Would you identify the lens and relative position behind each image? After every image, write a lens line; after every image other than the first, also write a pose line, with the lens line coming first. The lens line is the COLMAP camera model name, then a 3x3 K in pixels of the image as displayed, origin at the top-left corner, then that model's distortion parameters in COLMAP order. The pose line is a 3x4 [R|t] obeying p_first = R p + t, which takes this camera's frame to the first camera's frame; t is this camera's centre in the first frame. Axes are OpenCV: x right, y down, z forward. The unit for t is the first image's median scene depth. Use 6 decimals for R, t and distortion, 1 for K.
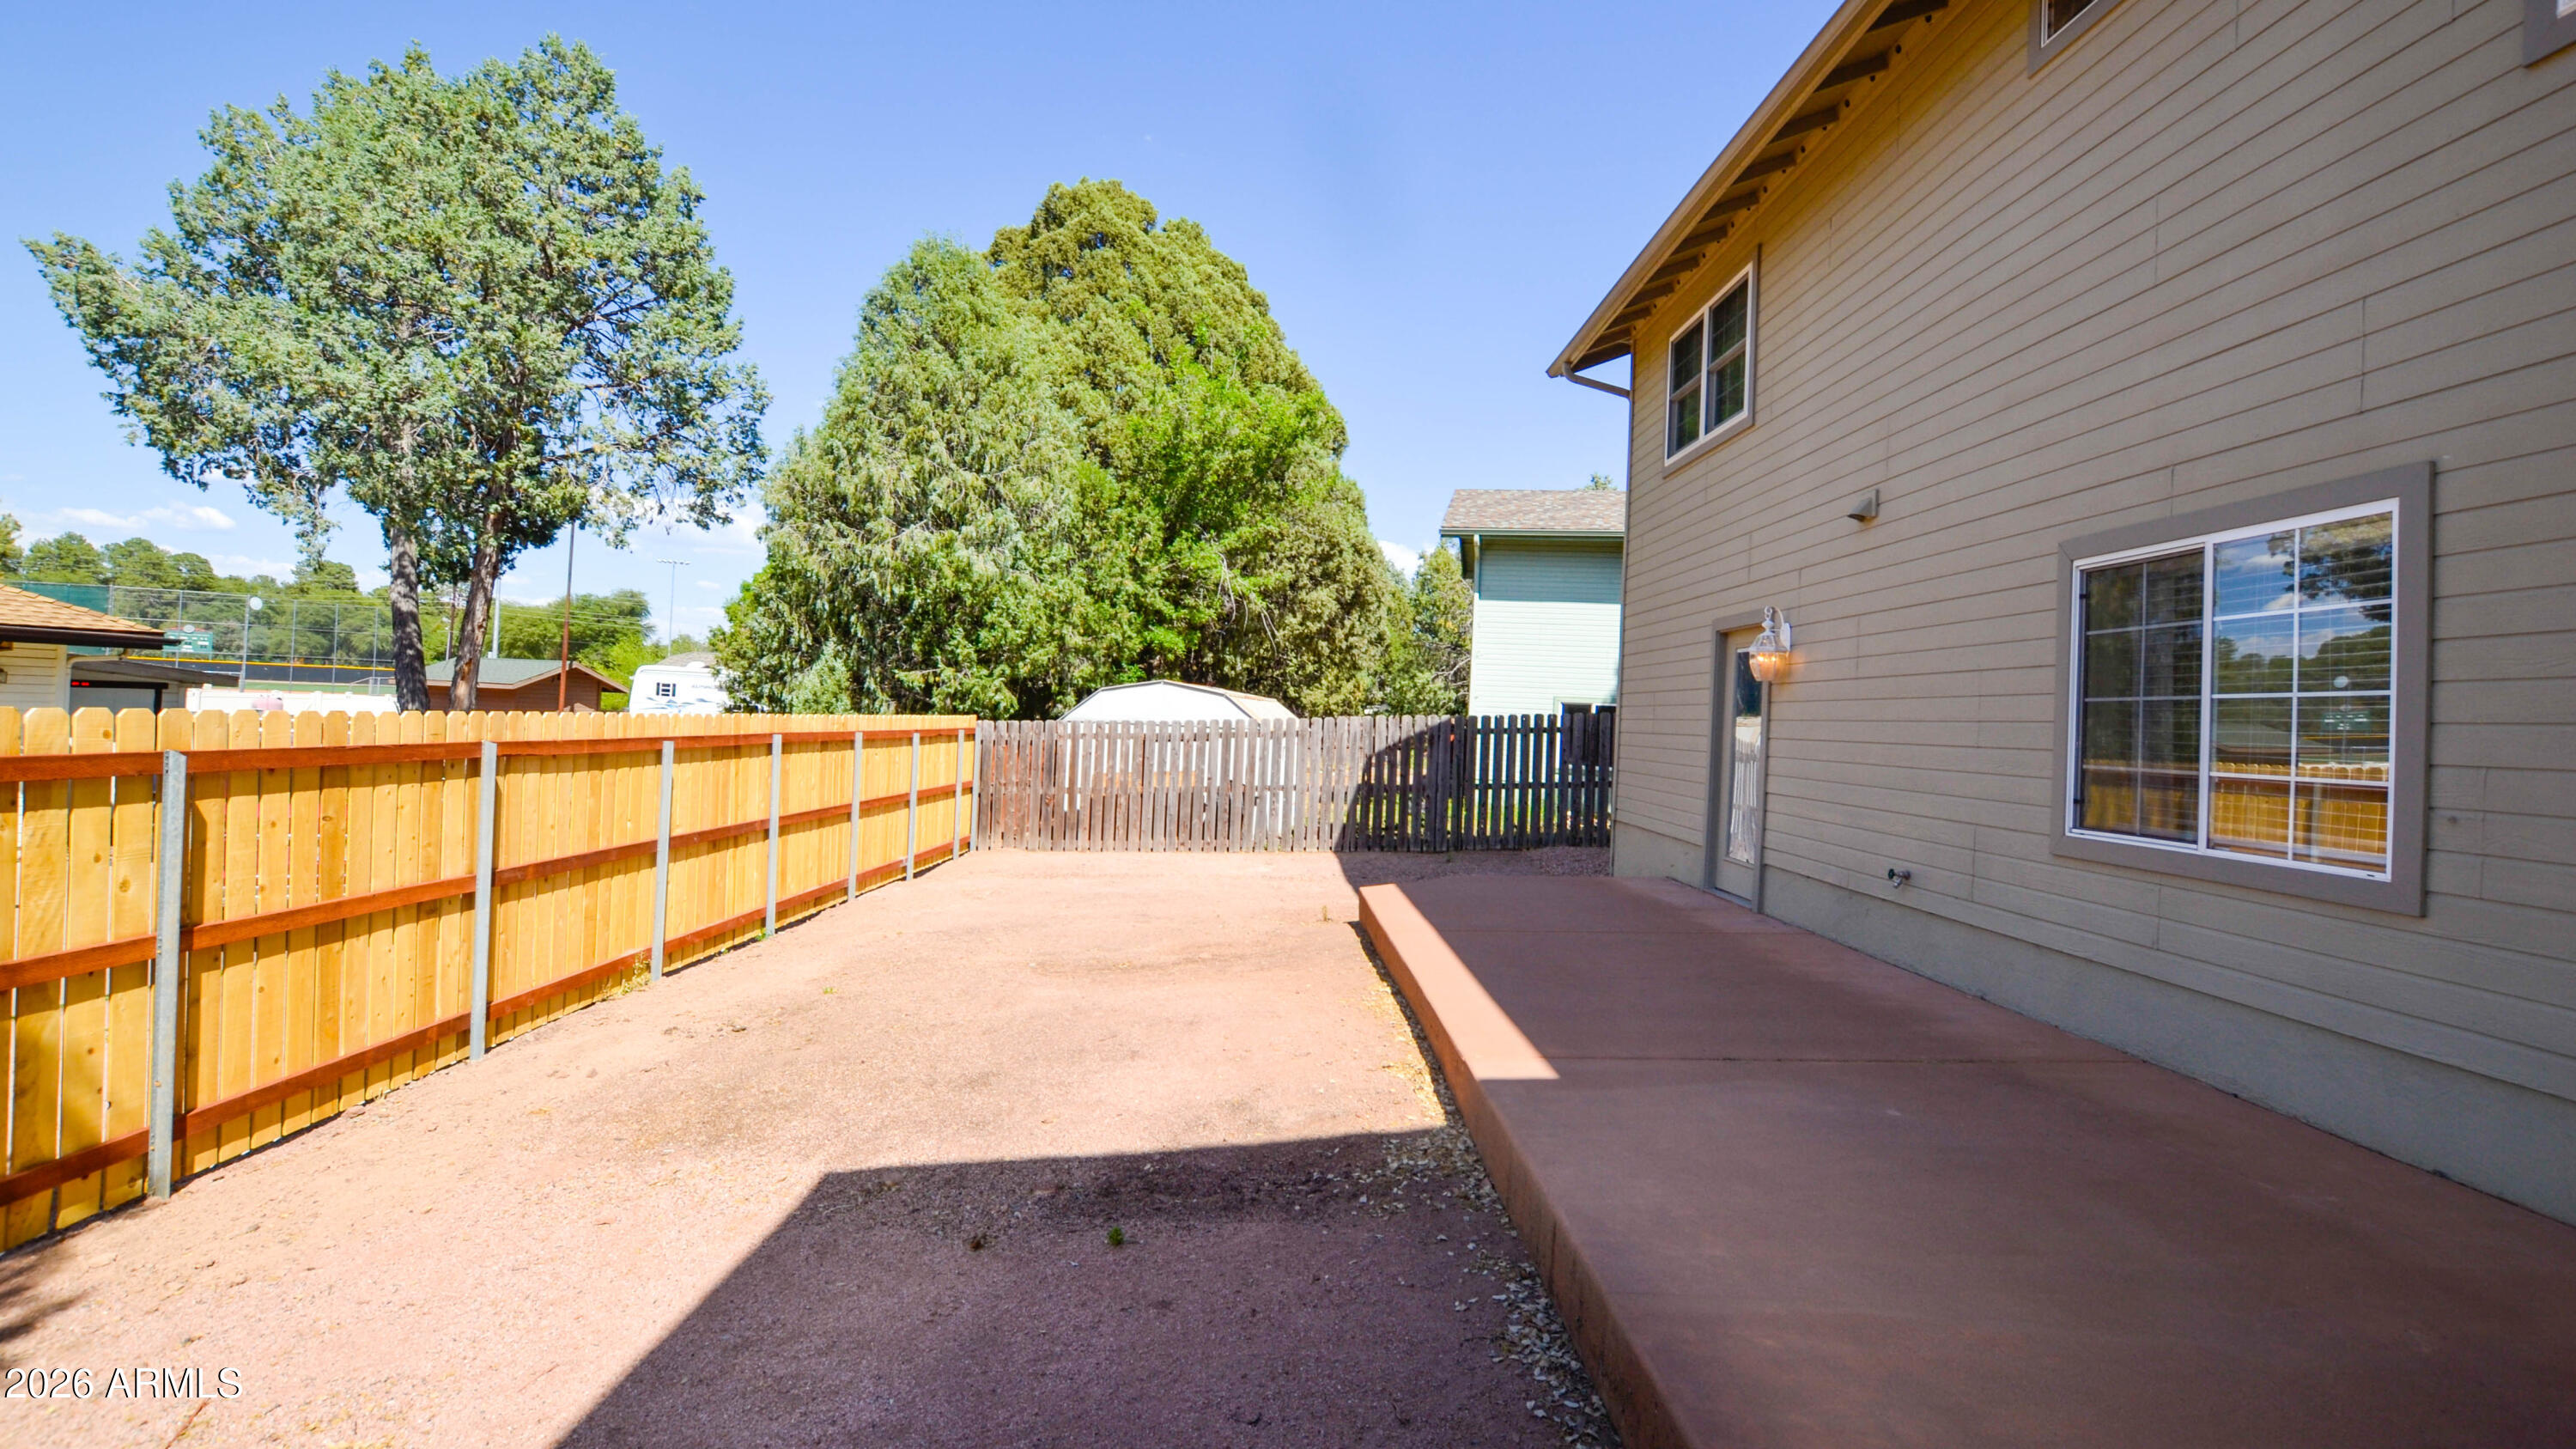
lens RADIAL K [[1147.0, 0, 1290.3], [0, 1147.0, 719.4], [0, 0, 1]] dist [-0.022906, 0.000187]
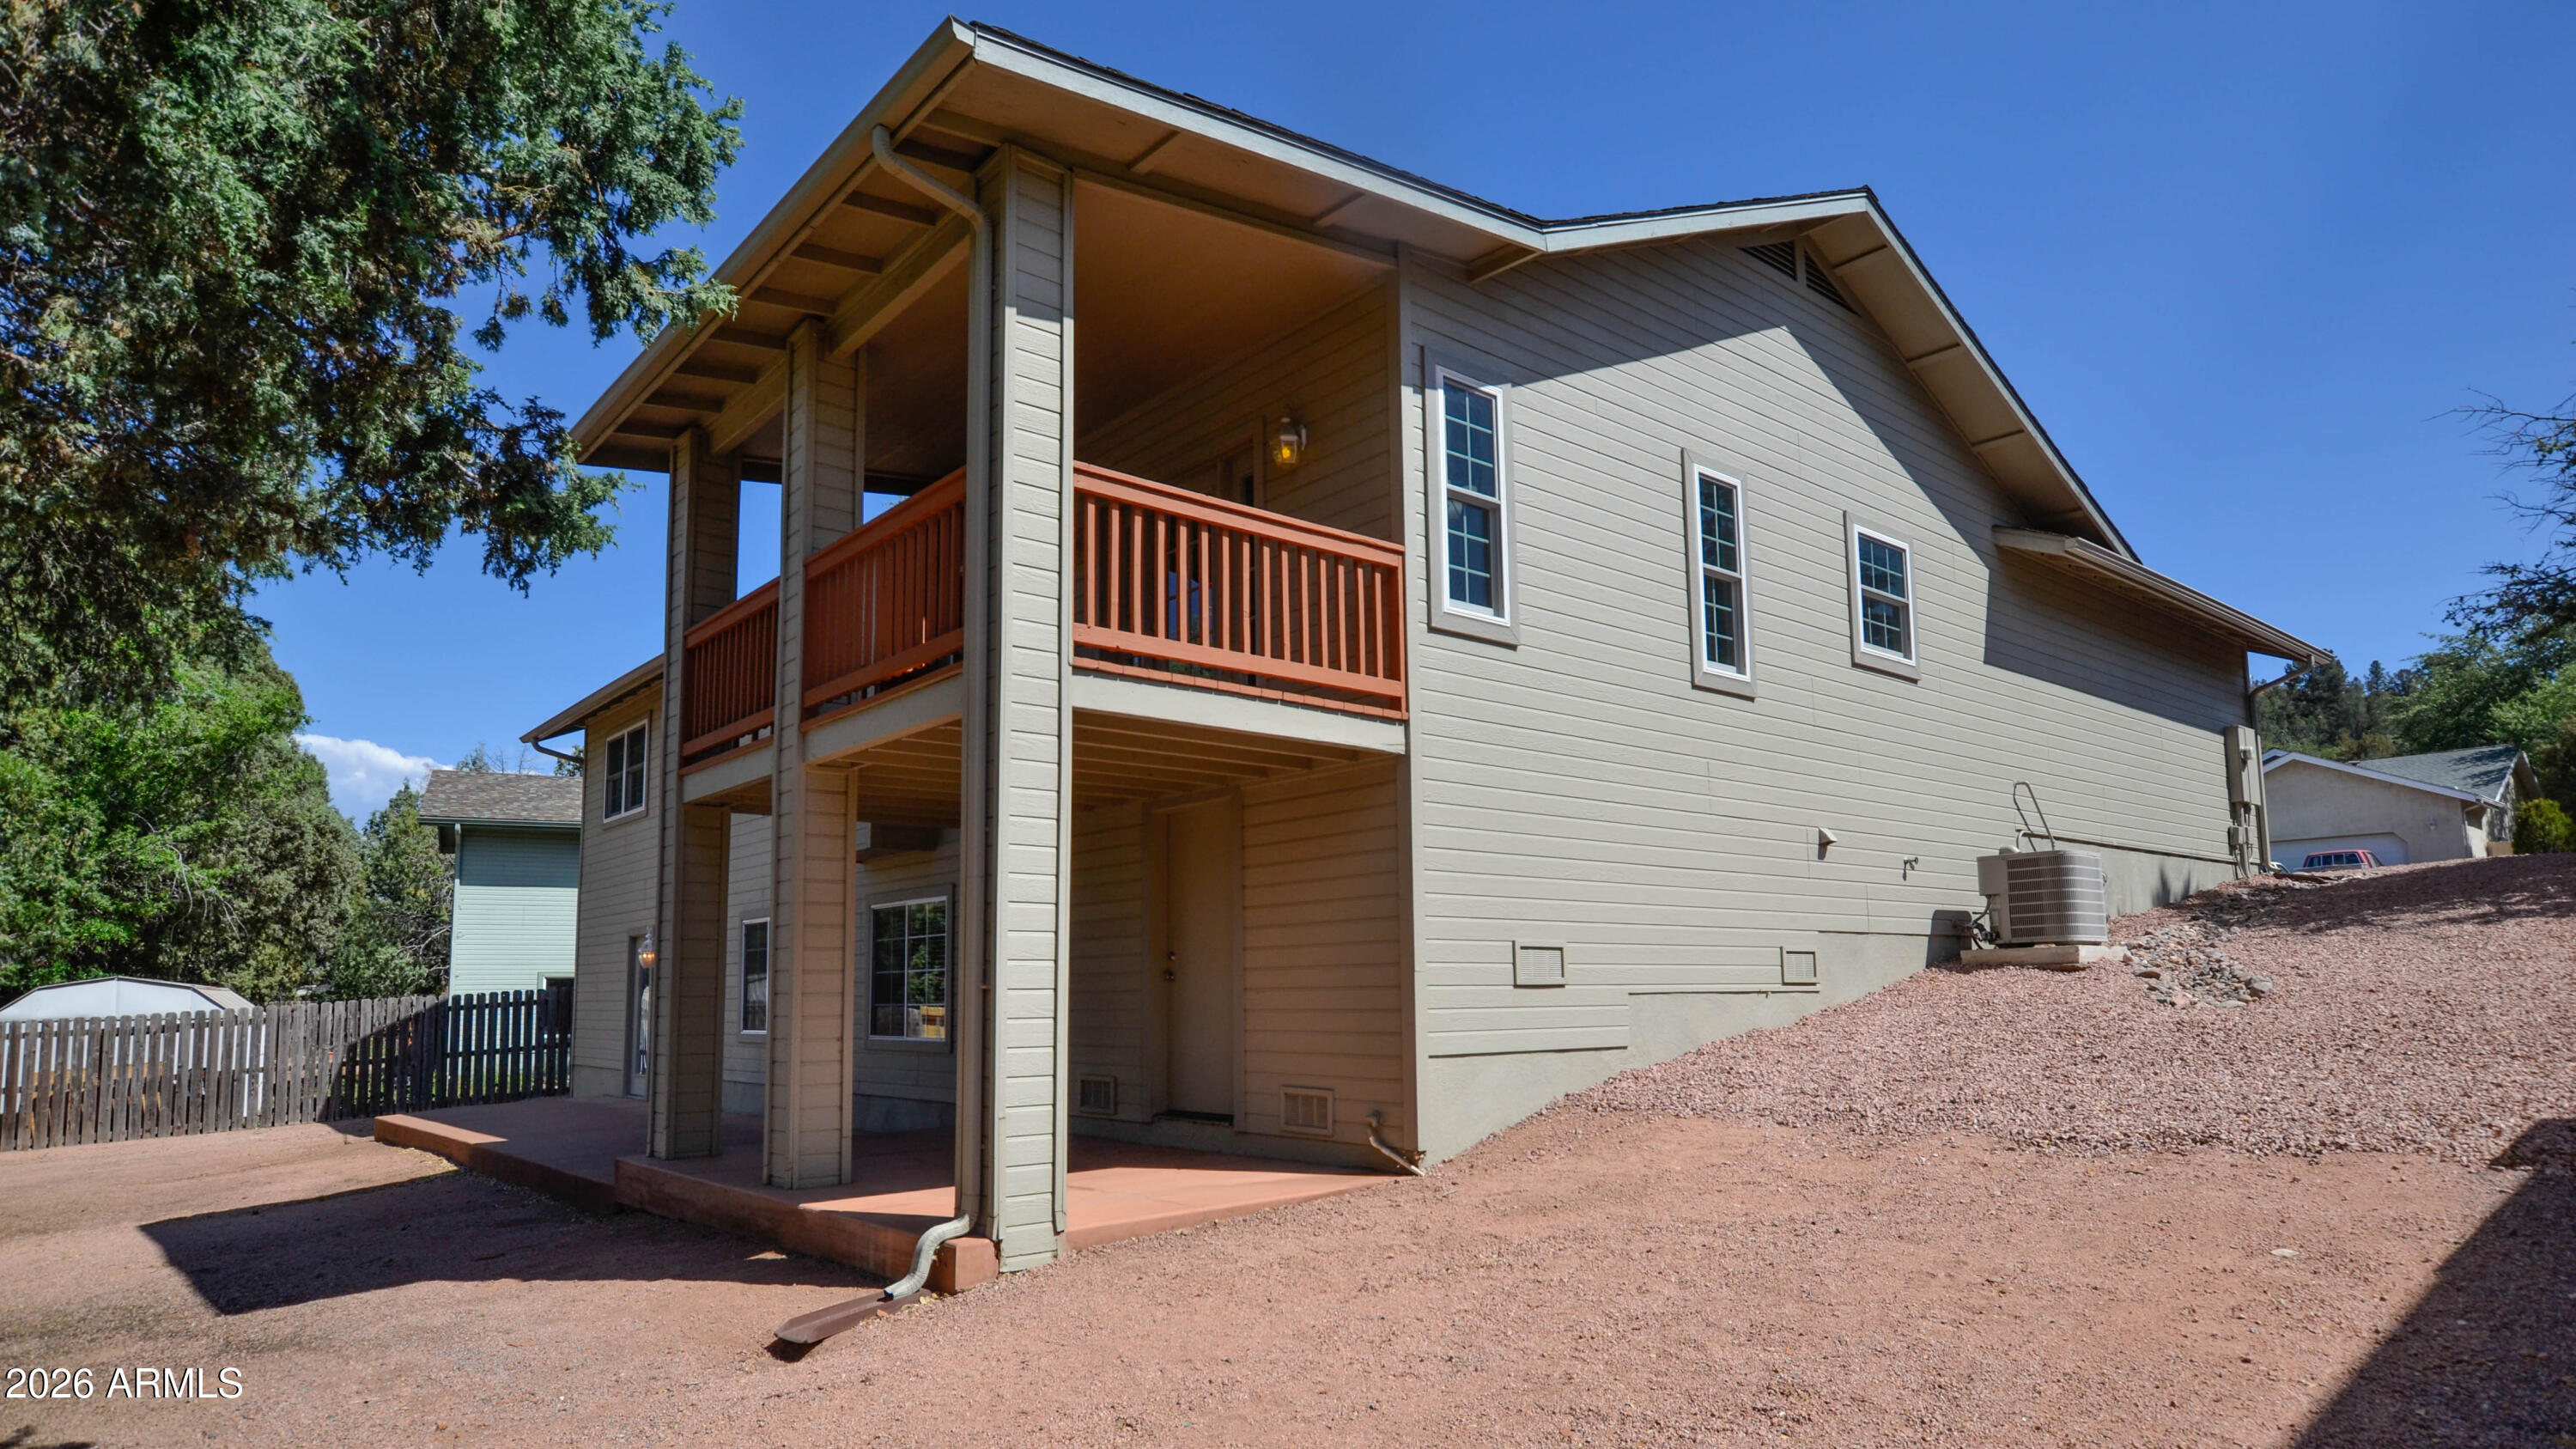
lens RADIAL K [[1467.7, 0, 1285.8], [0, 1467.7, 833.4], [0, 0, 1]] dist [-0.016203, 0.006494]
pose [[0.776470, 0.014135, 0.629996, -0.117205], [0.048742, 0.995406, -0.082408, -0.002842], [-0.628266, 0.094694, 0.772214, -0.655712]]
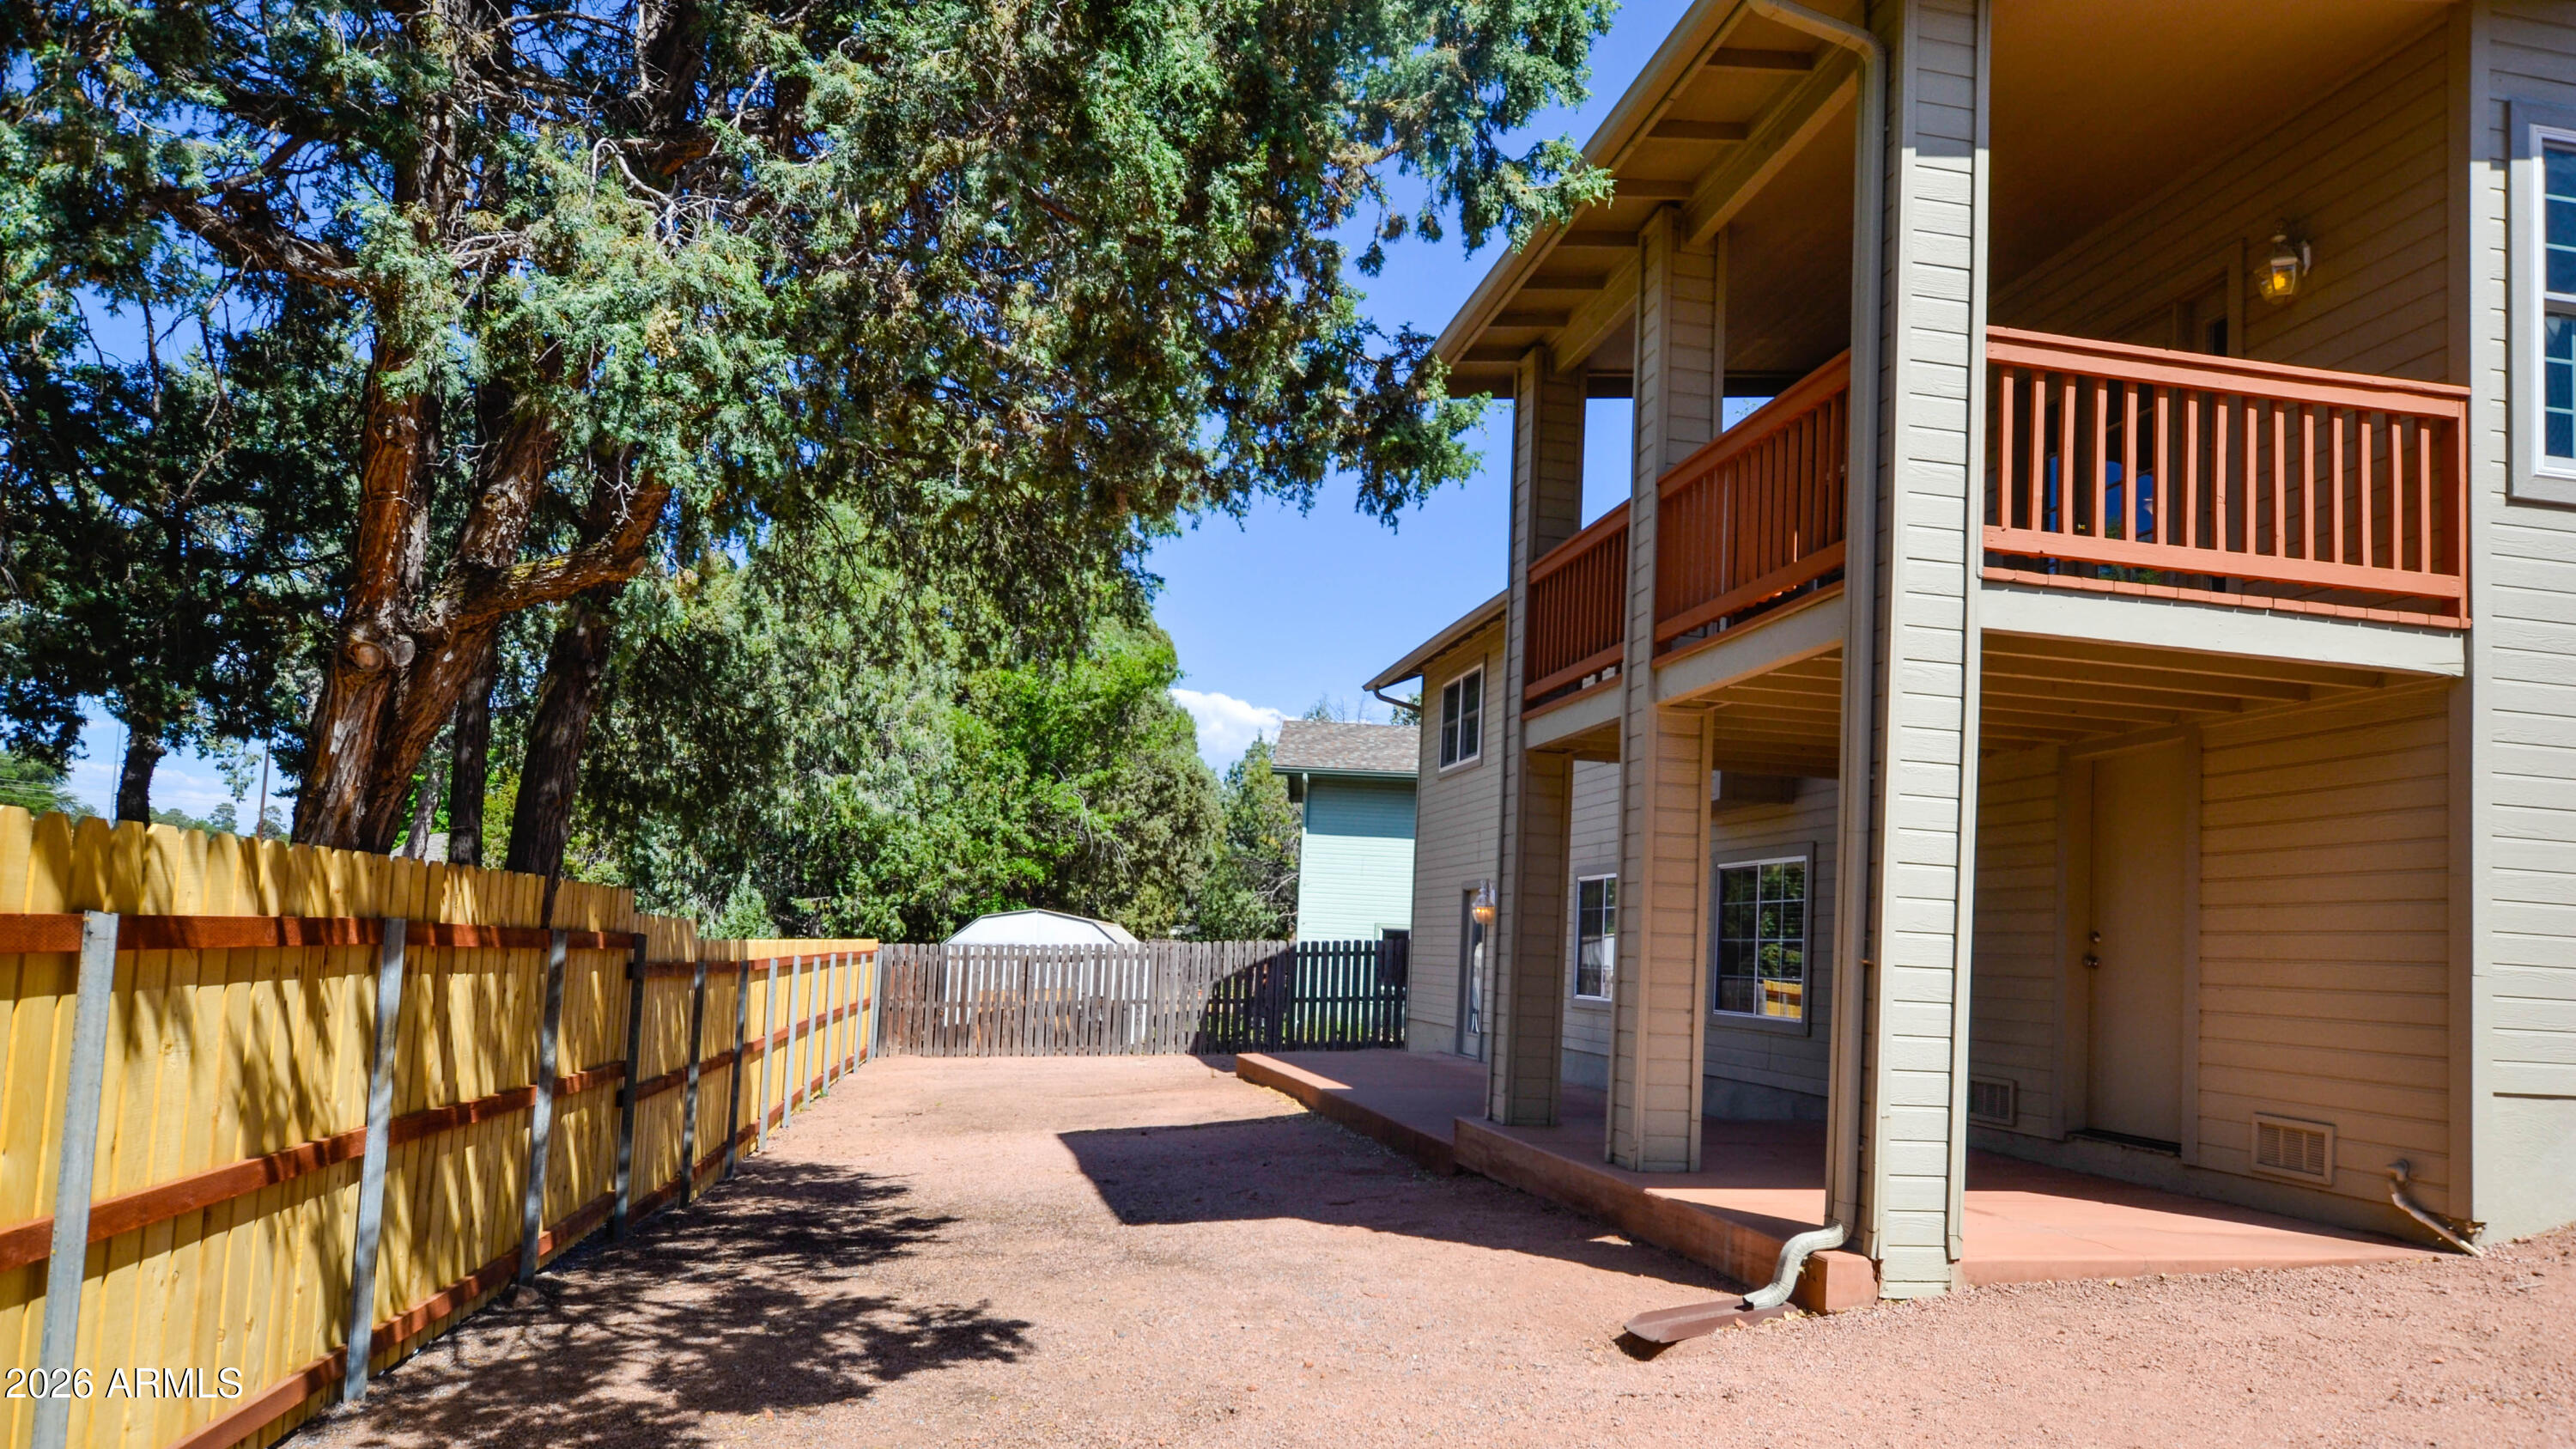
lens RADIAL K [[1646.5, 0, 1307.0], [0, 1646.5, 833.1], [0, 0, 1]] dist [-0.002766, 0.008831]
pose [[0.985419, 0.014784, 0.169503, -0.121374], [-0.003632, 0.997819, -0.065914, -0.002365], [-0.170108, 0.064338, 0.983323, -0.647569]]
